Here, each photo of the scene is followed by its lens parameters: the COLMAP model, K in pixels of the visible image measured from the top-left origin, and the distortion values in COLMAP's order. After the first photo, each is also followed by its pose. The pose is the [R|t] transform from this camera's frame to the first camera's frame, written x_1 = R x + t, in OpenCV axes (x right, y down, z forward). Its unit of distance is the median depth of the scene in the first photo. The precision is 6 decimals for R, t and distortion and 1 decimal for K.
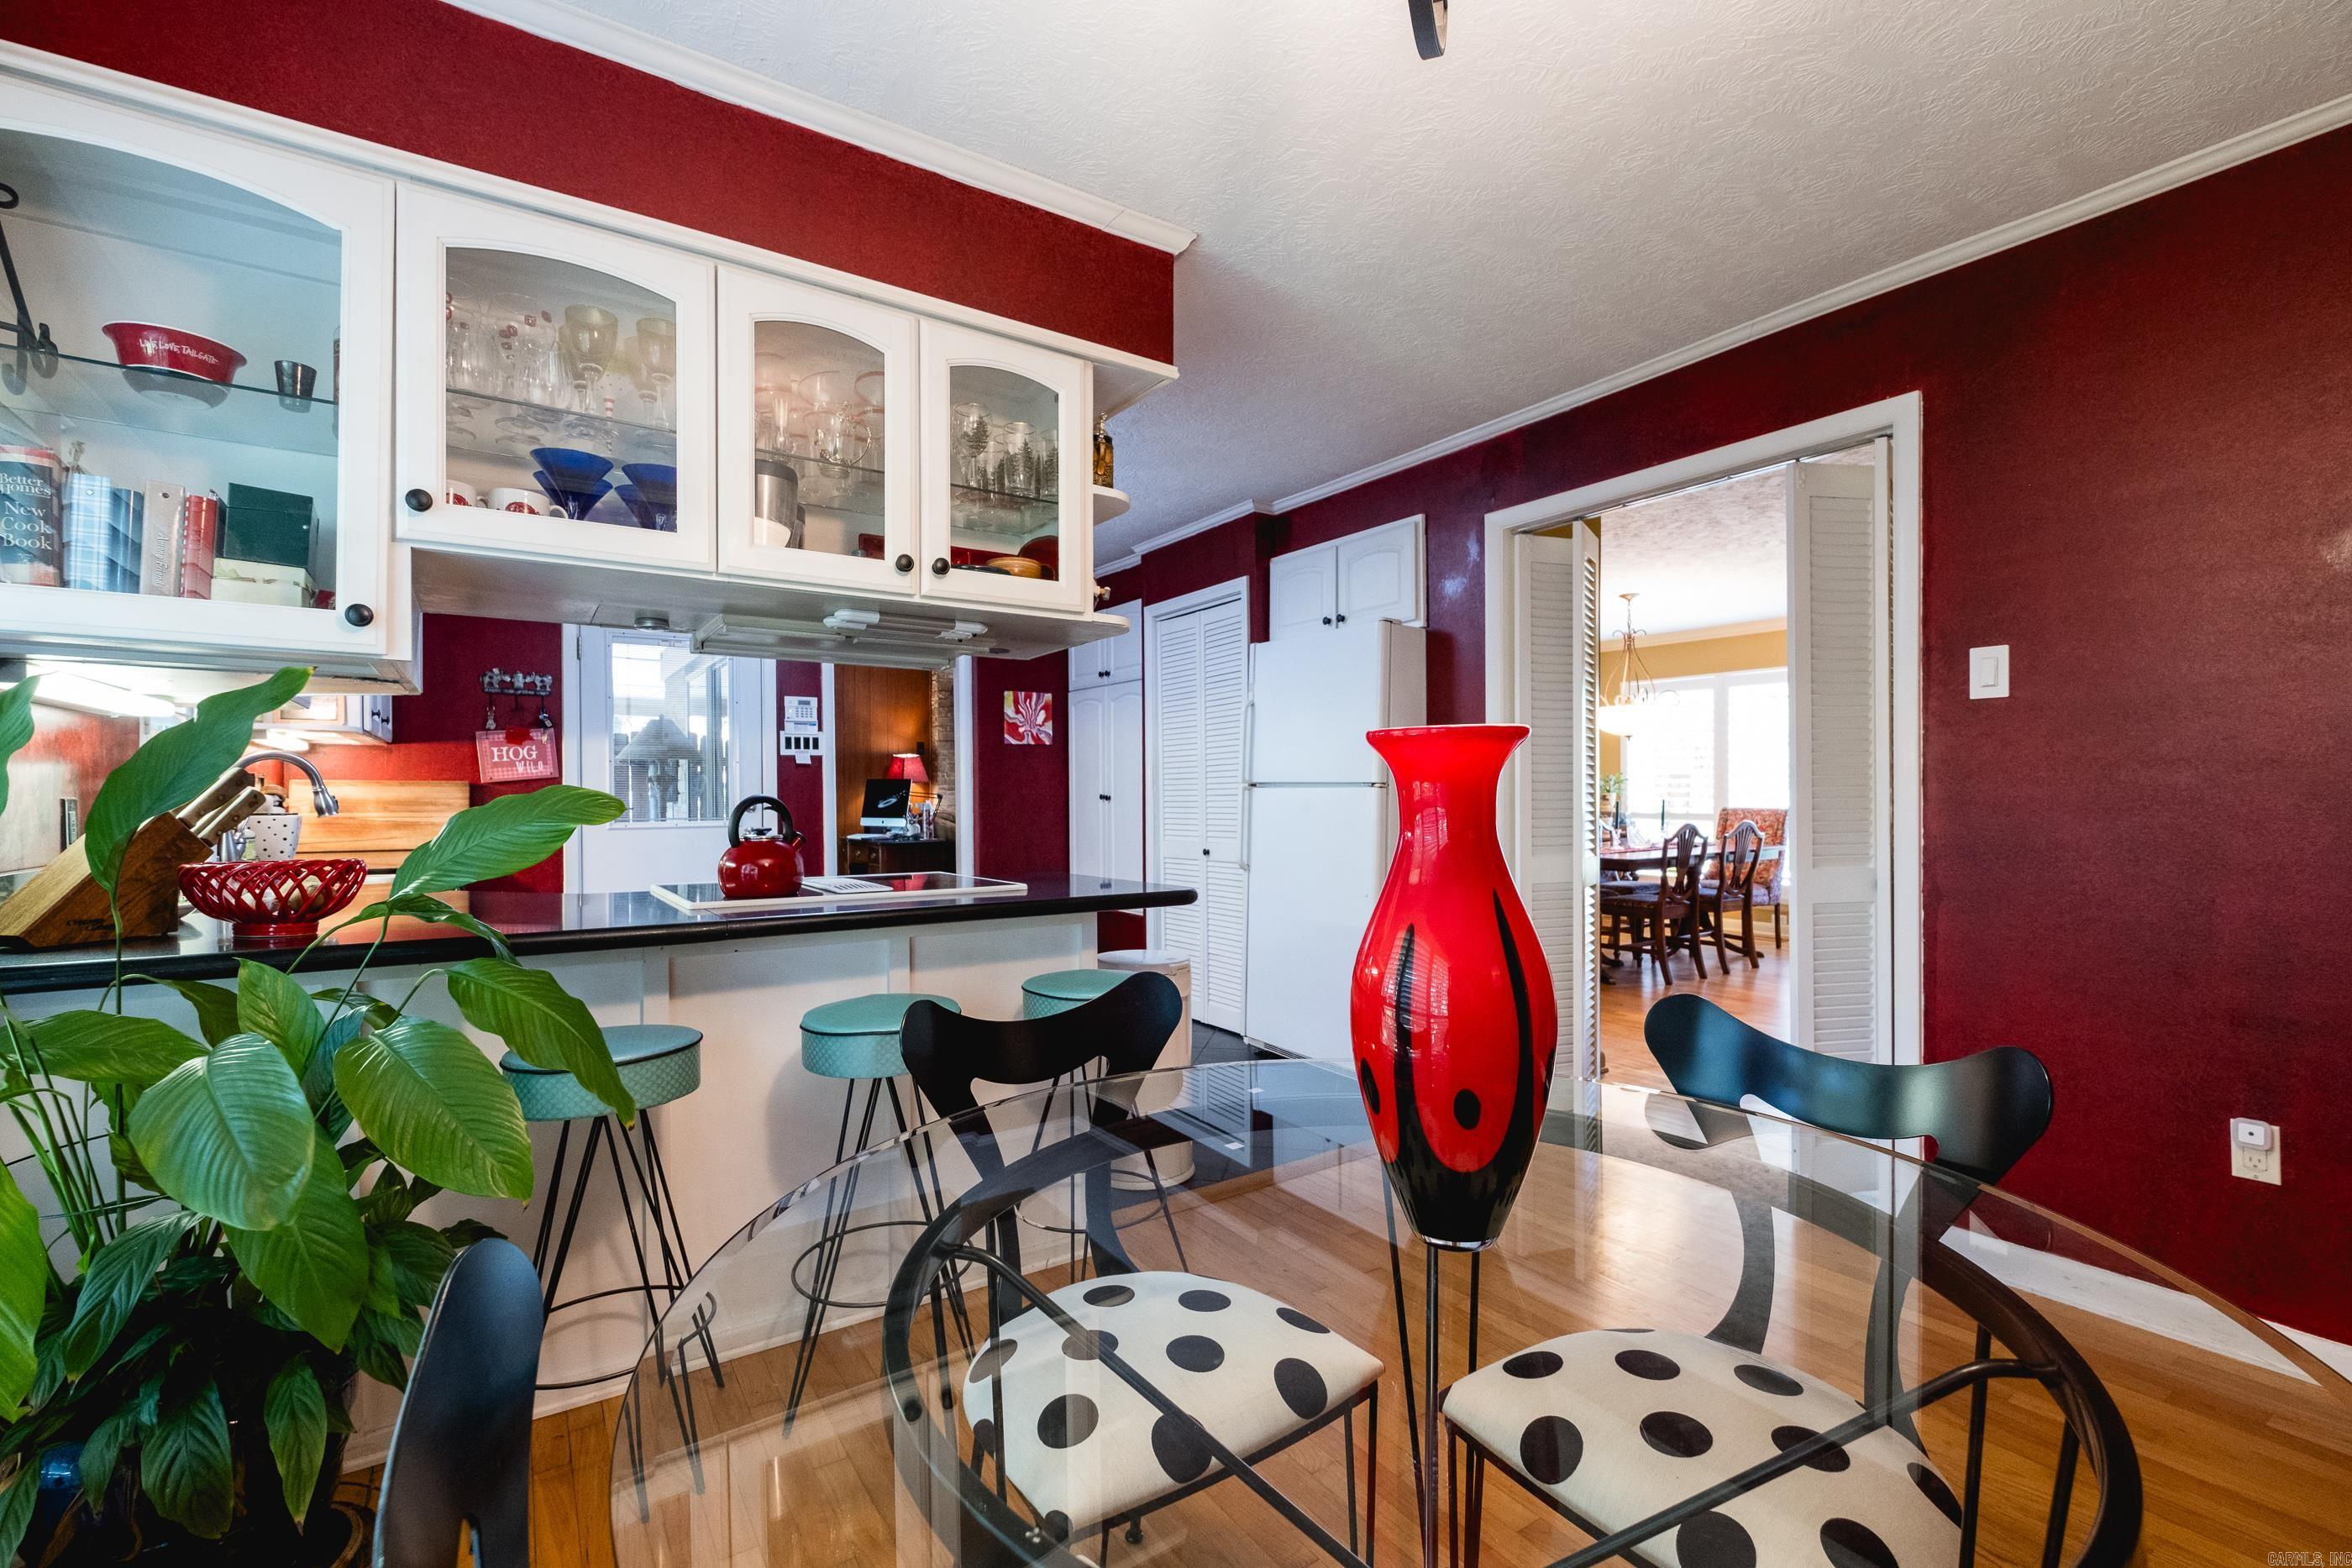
lens RADIAL K [[1013.5, 0, 1181.1], [0, 1013.5, 786.5], [0, 0, 1]] dist [-0.000017, -0.001130]
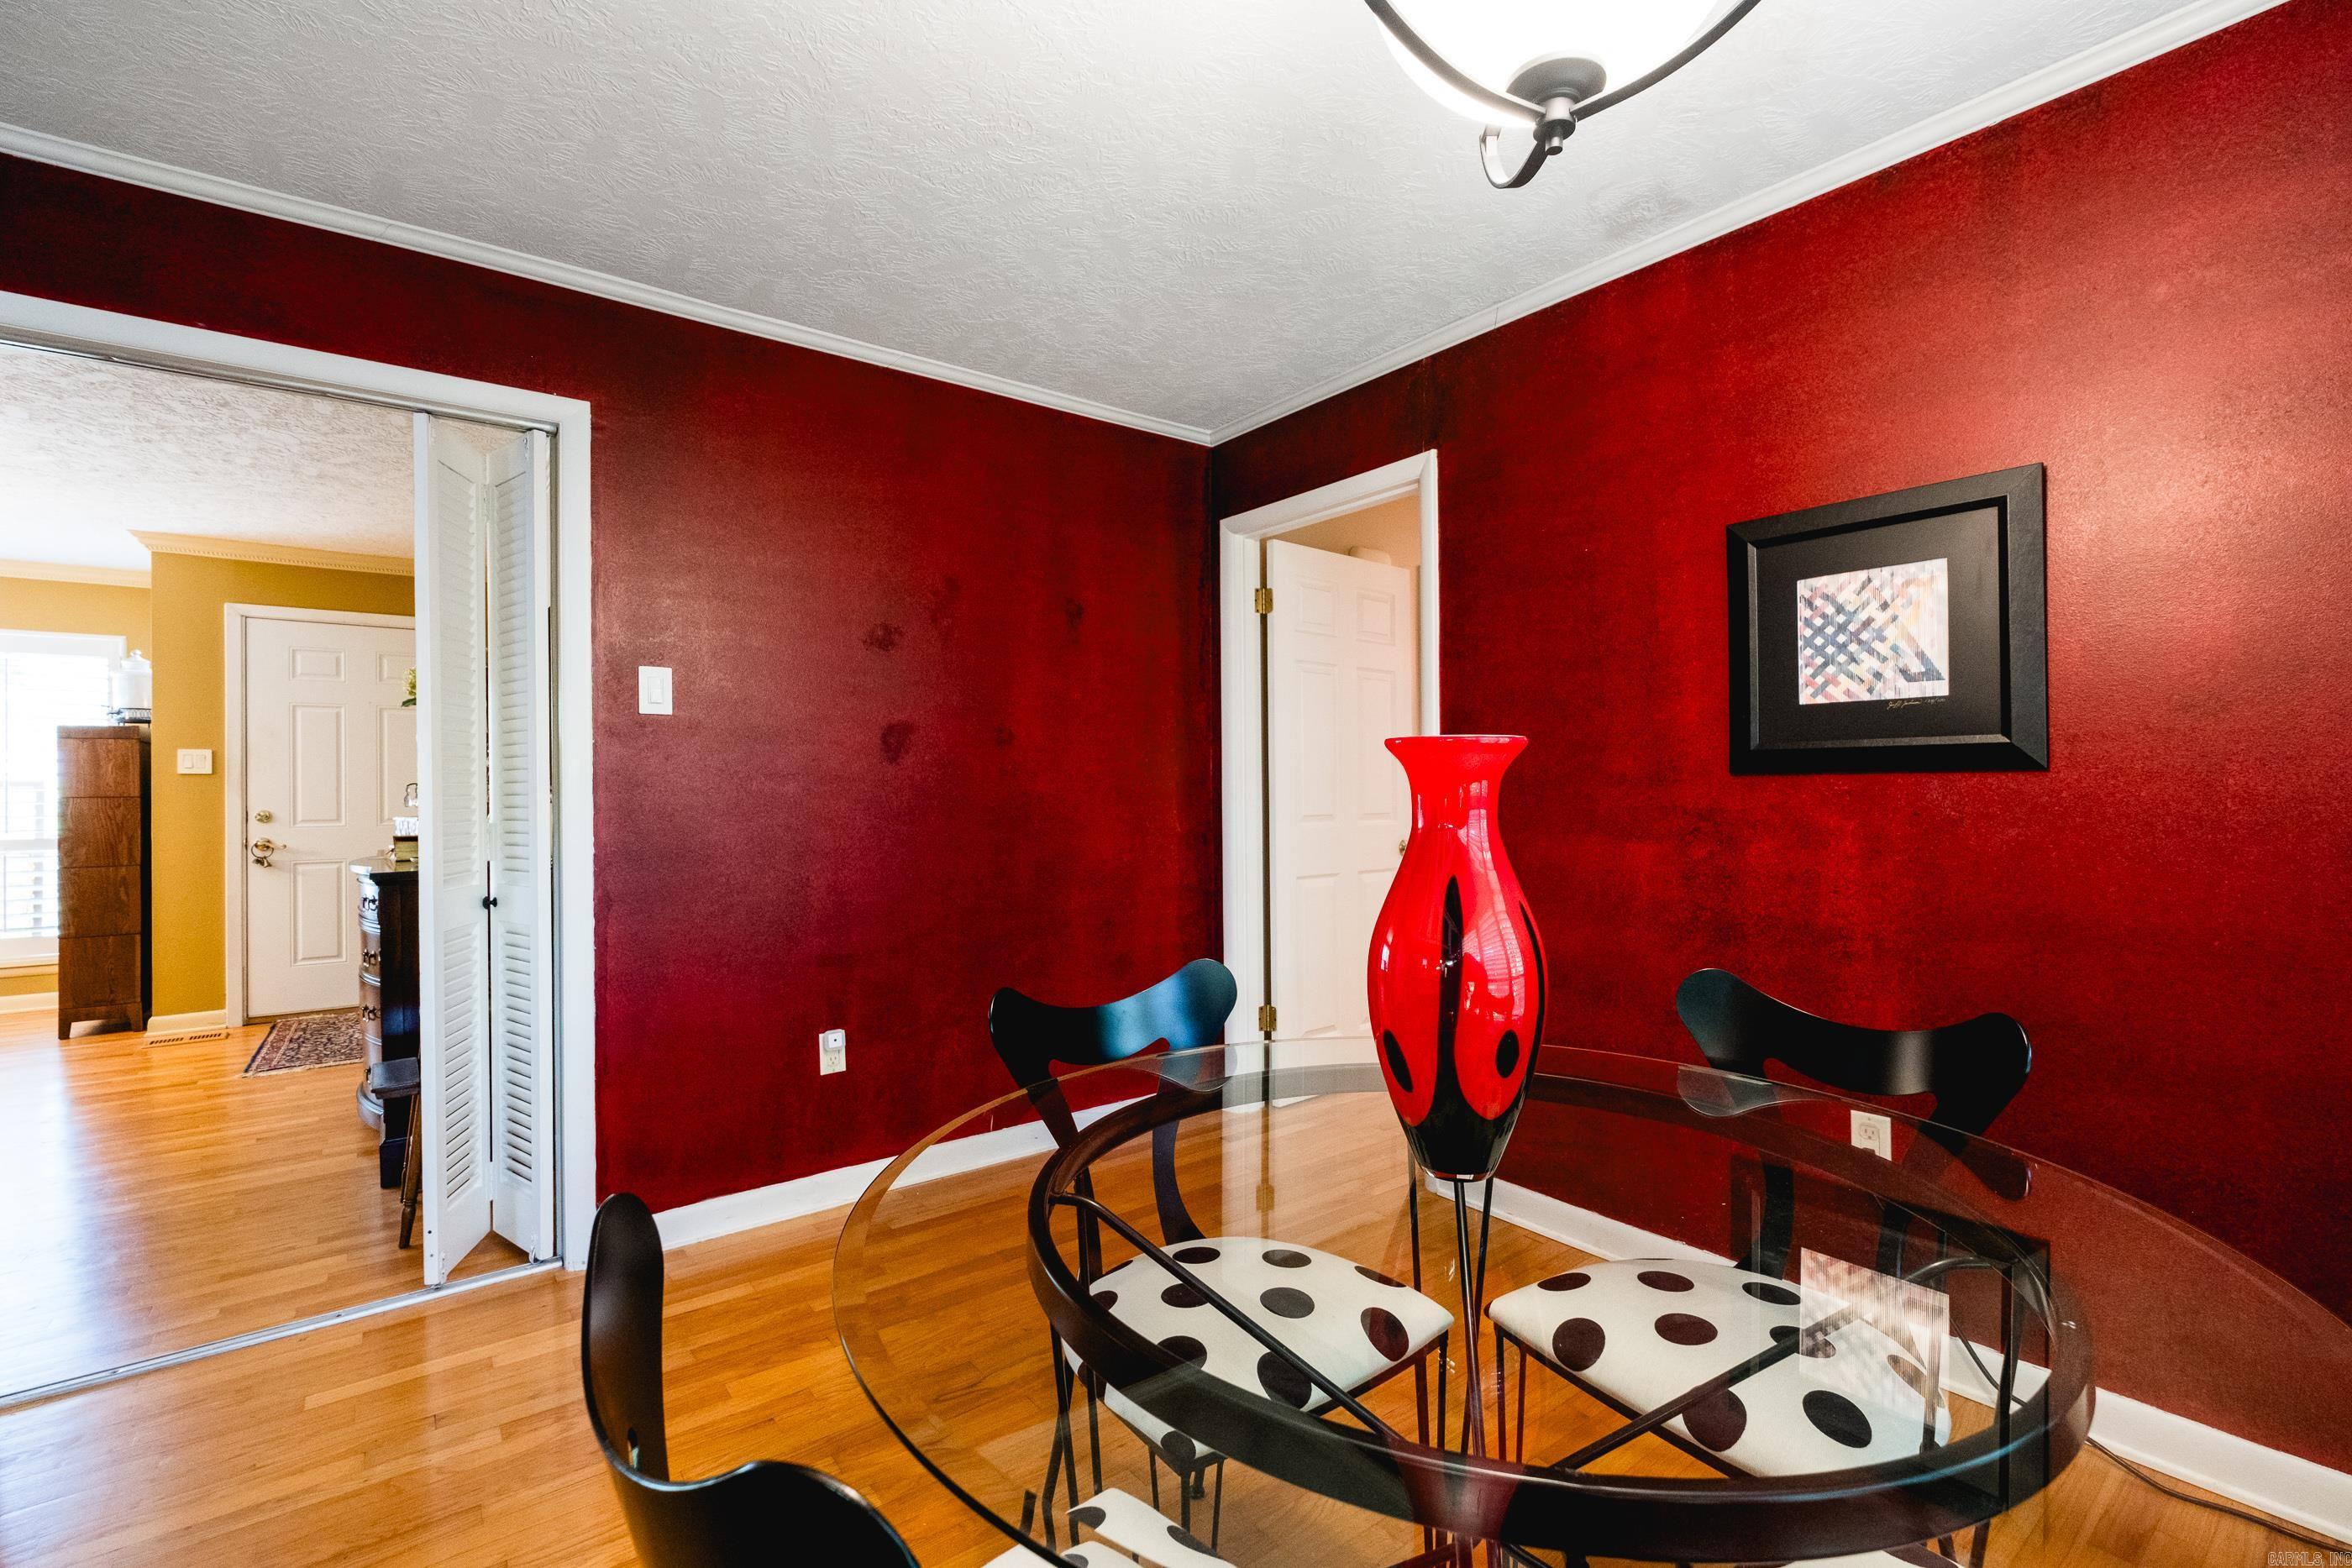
lens RADIAL K [[1013.5, 0, 1181.2], [0, 1013.5, 788.1], [0, 0, 1]] dist [-0.000017, -0.001130]
pose [[-0.036860, 0.001637, 0.999319, -0.321232], [0.009320, 0.999956, -0.001294, -0.000659], [-0.999277, 0.009266, -0.036874, 0.485914]]
